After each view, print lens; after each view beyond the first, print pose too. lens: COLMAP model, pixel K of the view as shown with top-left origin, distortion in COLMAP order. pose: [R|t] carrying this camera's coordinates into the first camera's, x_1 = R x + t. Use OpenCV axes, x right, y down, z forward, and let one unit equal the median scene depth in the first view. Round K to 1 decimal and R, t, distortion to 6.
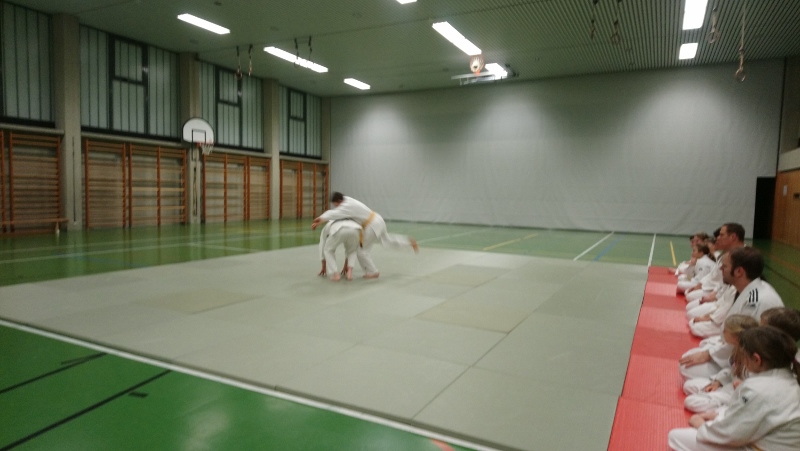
lens RADIAL K [[496.7, 0, 400.0], [0, 496.7, 225.5], [0, 0, 1]] dist [0.152948, -0.194526]
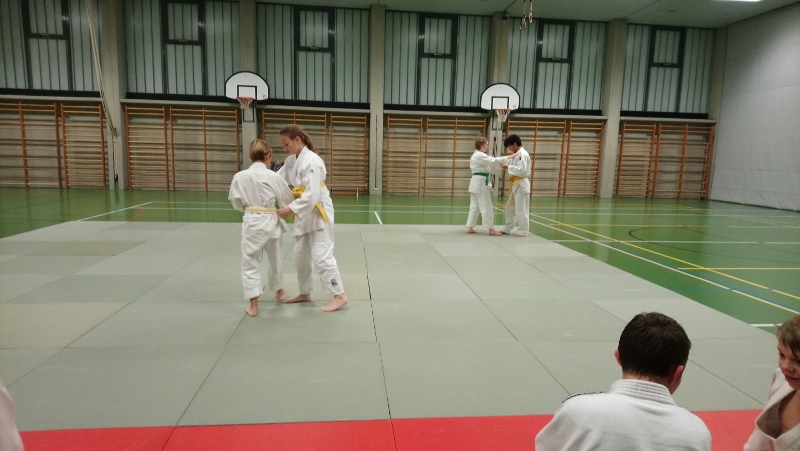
lens RADIAL K [[446.6, 0, 398.6], [0, 446.6, 216.5], [0, 0, 1]] dist [0.100381, -0.103804]
pose [[0.562374, 0.099669, -0.820854, 0.201576], [-0.064069, 0.994977, 0.076917, -0.019819], [0.824397, 0.009335, 0.565935, 0.380359]]
